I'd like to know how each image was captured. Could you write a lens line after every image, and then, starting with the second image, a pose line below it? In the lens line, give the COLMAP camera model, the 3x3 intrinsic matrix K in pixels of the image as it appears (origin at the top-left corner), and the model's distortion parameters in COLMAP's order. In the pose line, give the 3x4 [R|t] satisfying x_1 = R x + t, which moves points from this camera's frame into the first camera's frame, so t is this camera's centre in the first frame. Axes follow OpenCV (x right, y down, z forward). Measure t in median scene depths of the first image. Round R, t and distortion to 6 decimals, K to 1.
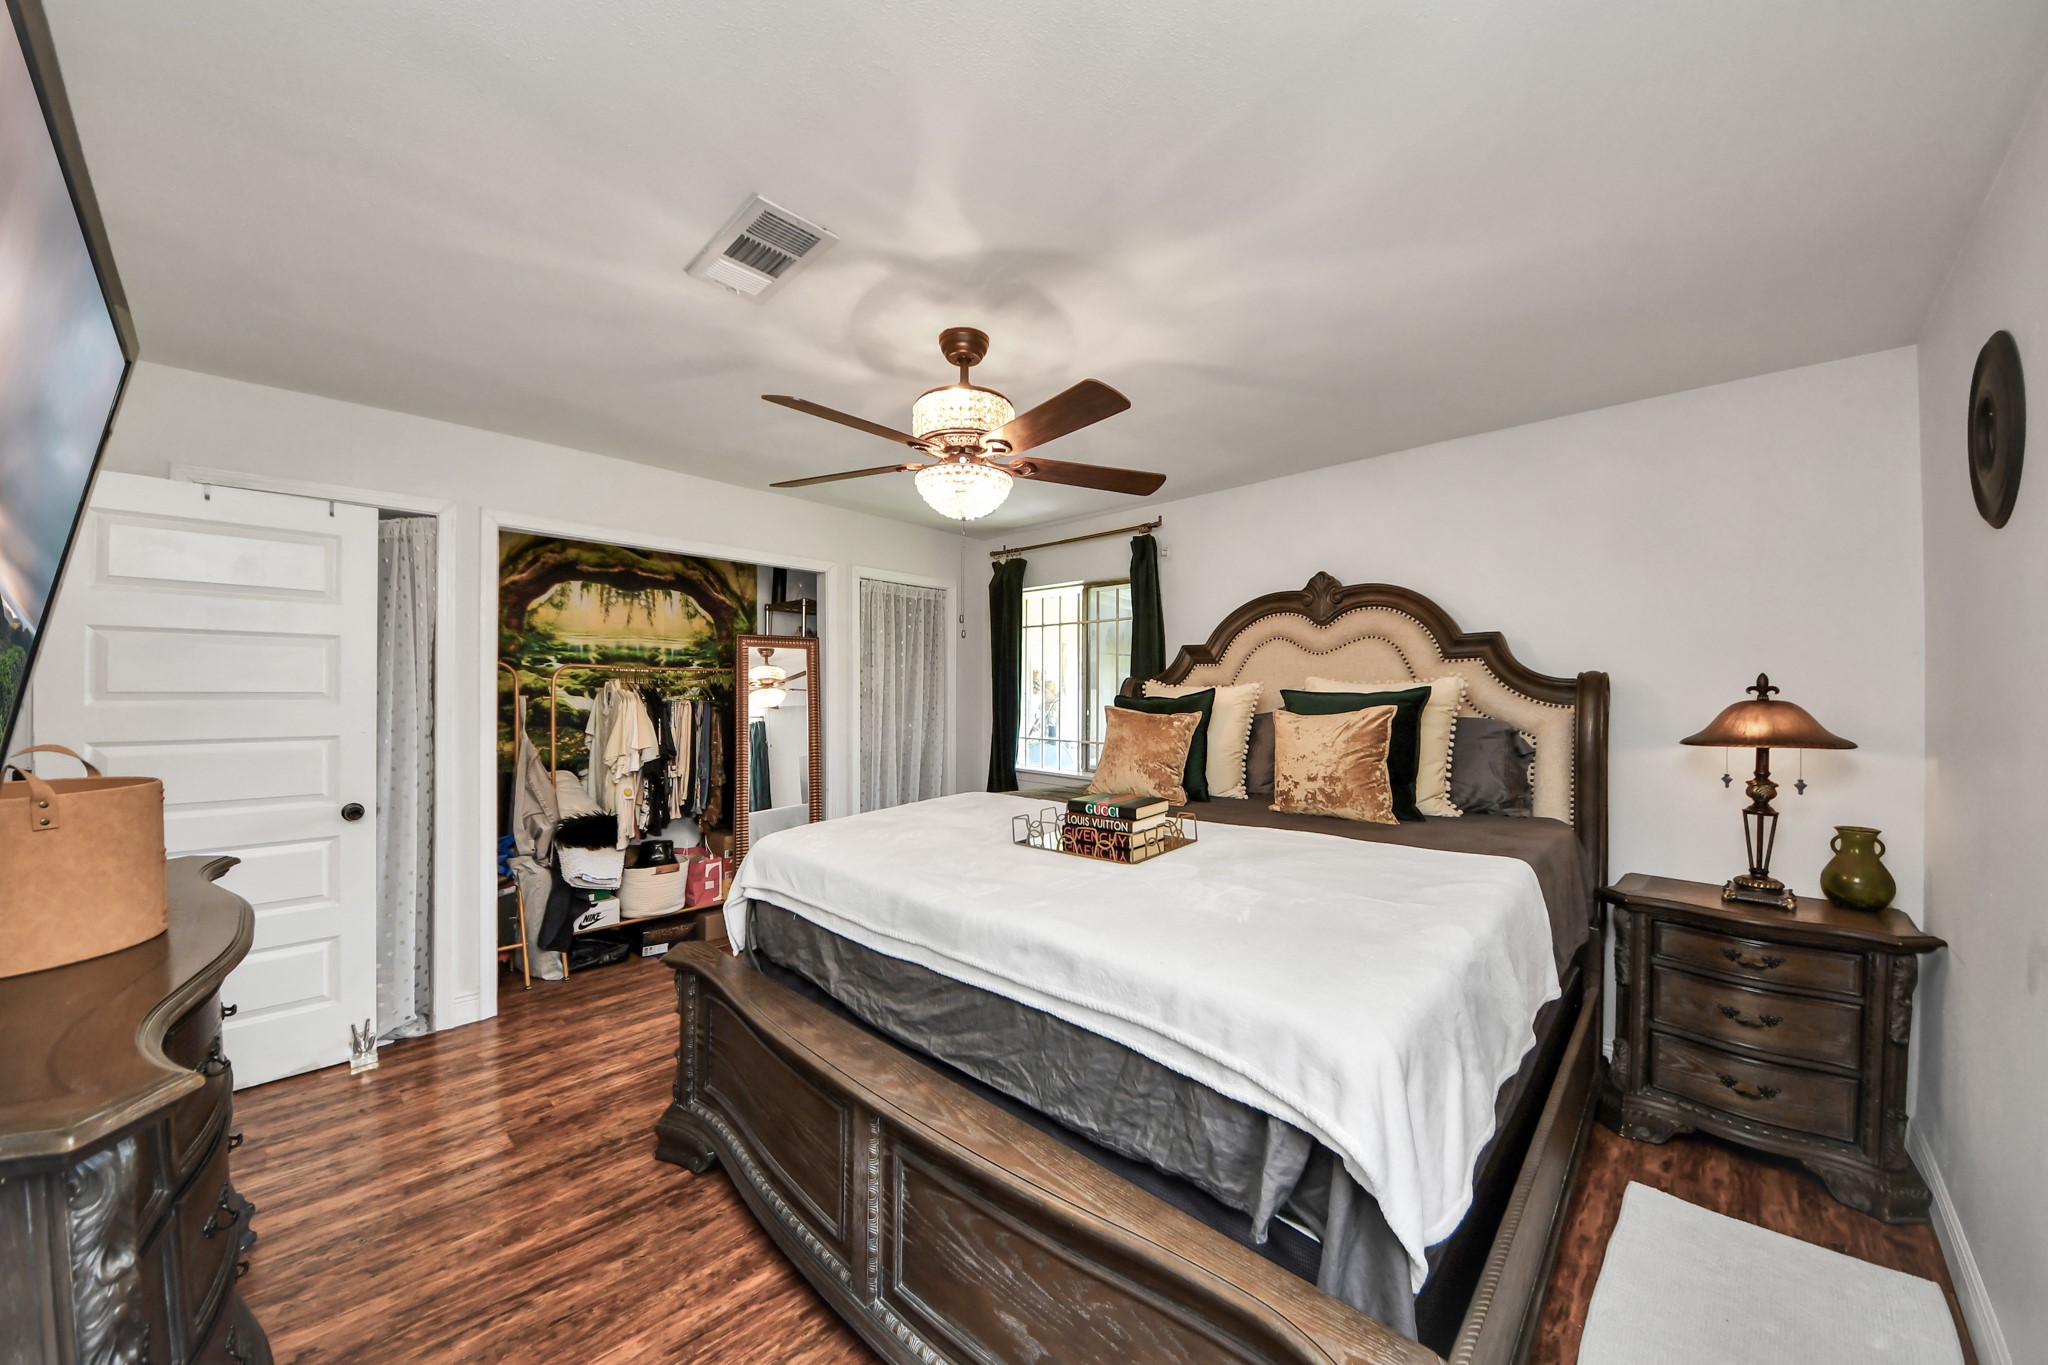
lens RADIAL K [[747.7, 0, 1019.9], [0, 747.7, 691.8], [0, 0, 1]] dist [-0.005216, -0.003007]
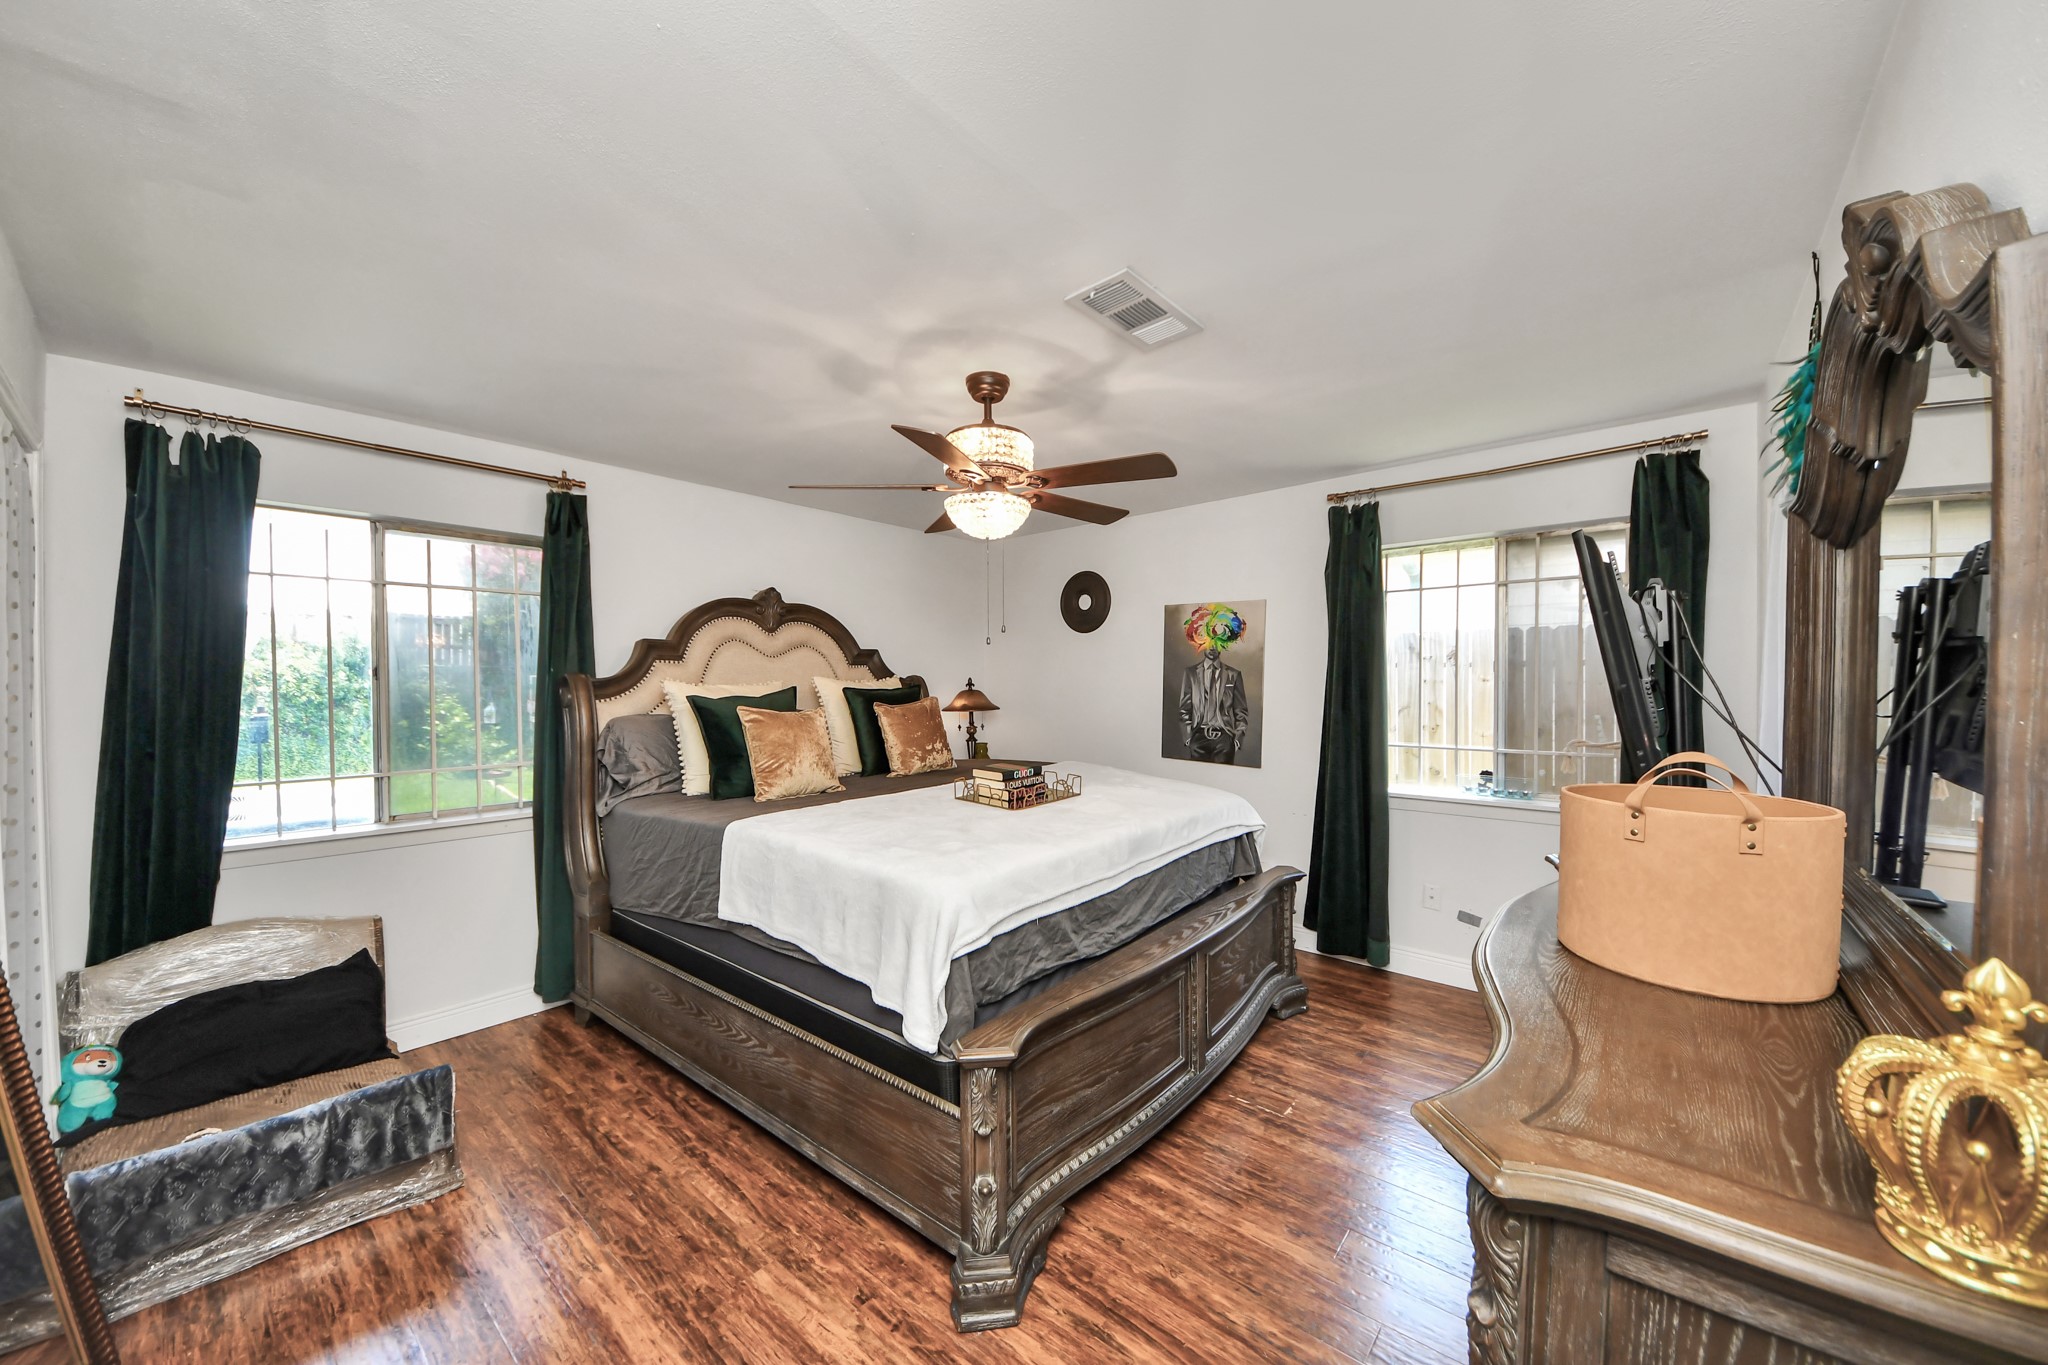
lens RADIAL K [[747.7, 0, 1021.2], [0, 747.7, 687.0], [0, 0, 1]] dist [-0.005216, -0.003007]
pose [[-0.096435, -0.008447, 0.995303, -1.358228], [0.000631, 0.999963, 0.008548, -0.018473], [-0.995339, 0.001452, -0.096426, 1.184221]]
